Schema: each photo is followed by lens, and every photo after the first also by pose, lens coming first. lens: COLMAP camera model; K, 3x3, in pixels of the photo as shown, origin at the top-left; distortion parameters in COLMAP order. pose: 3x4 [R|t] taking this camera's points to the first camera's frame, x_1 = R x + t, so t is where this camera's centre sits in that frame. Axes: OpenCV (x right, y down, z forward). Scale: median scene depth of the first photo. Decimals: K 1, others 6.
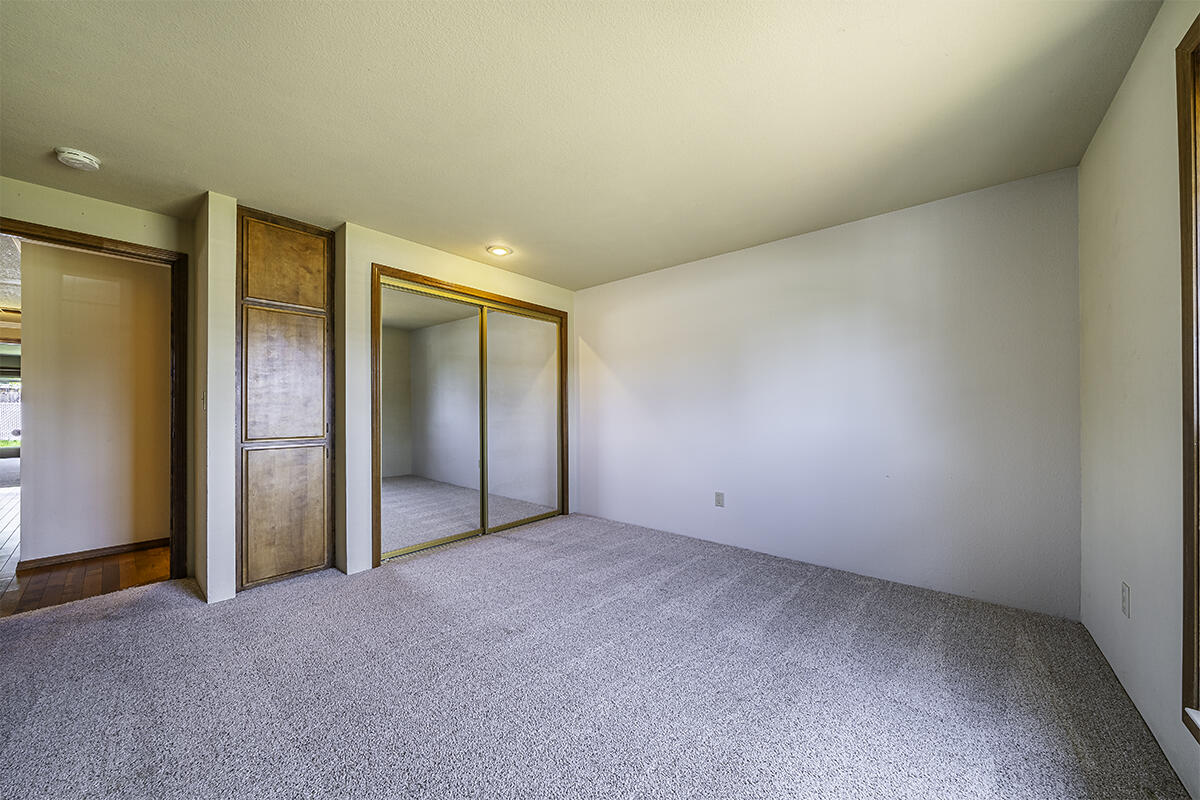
lens RADIAL K [[414.3, 0, 597.5], [0, 414.3, 404.1], [0, 0, 1]] dist [-0.003058, -0.000071]
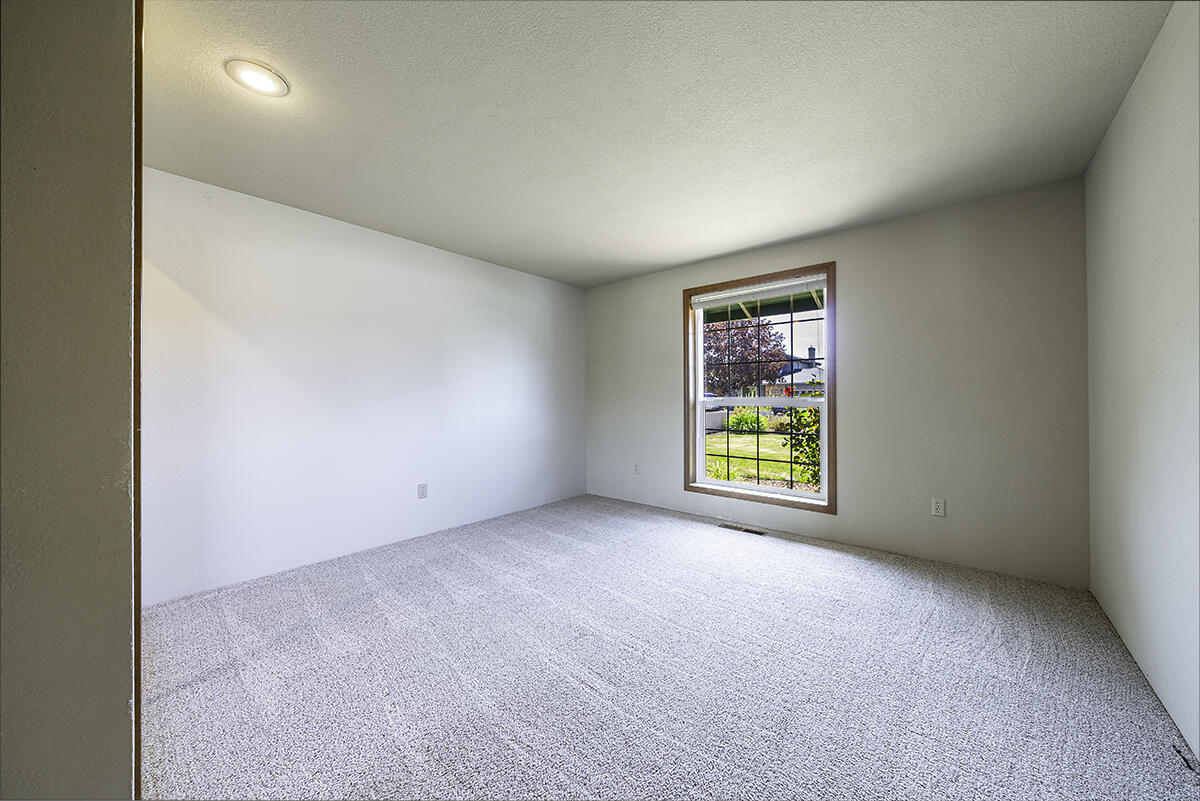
lens RADIAL K [[414.3, 0, 597.7], [0, 414.3, 399.2], [0, 0, 1]] dist [-0.003058, -0.000071]
pose [[0.020846, -0.000521, 0.999783, -0.761782], [-0.006262, 0.999980, 0.000652, 0.009599], [-0.999763, -0.006274, 0.020843, 0.630779]]
